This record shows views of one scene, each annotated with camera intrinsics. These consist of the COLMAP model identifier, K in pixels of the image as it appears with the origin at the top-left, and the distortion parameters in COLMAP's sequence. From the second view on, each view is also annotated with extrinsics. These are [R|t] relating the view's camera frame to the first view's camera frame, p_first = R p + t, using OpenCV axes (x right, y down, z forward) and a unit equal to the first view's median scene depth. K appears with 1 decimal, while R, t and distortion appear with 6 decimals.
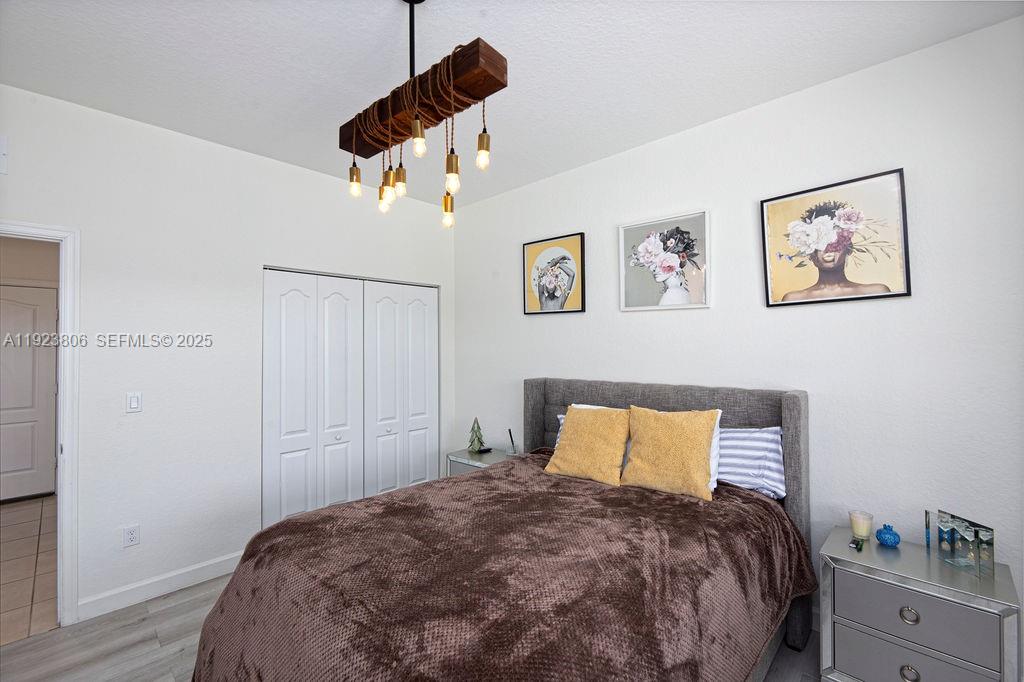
lens RADIAL K [[442.0, 0, 514.7], [0, 442.0, 337.5], [0, 0, 1]] dist [0.000321, -0.002538]
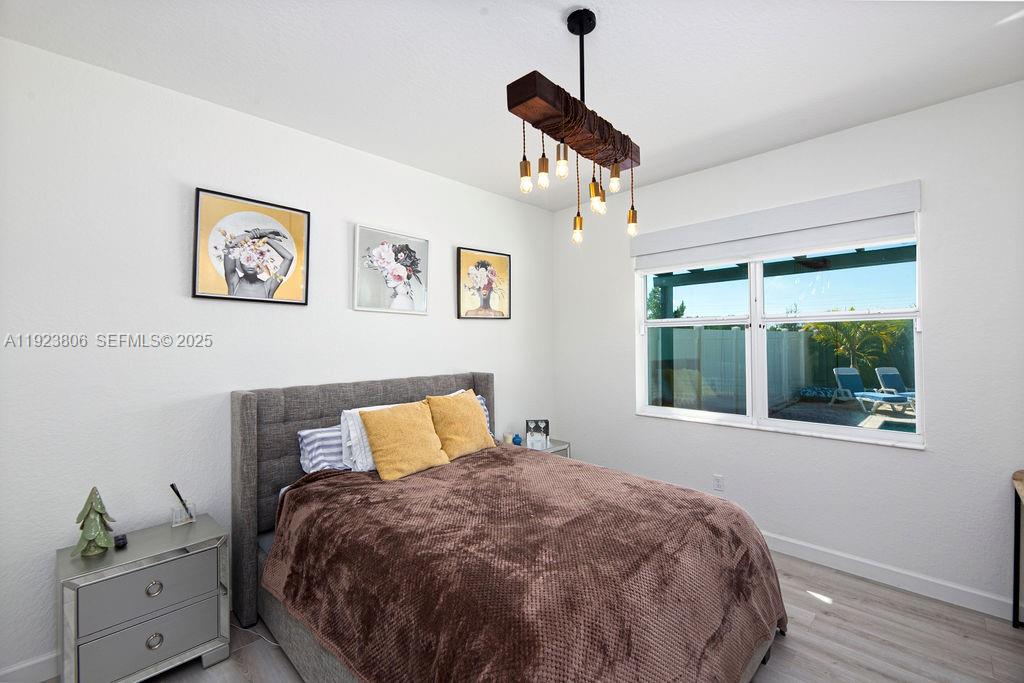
lens RADIAL K [[442.0, 0, 515.5], [0, 442.0, 338.6], [0, 0, 1]] dist [0.000321, -0.002538]
pose [[0.008992, 0.014328, 0.999857, -0.792316], [-0.009730, 0.999851, -0.014240, 0.016102], [-0.999912, -0.009601, 0.009130, 0.681069]]
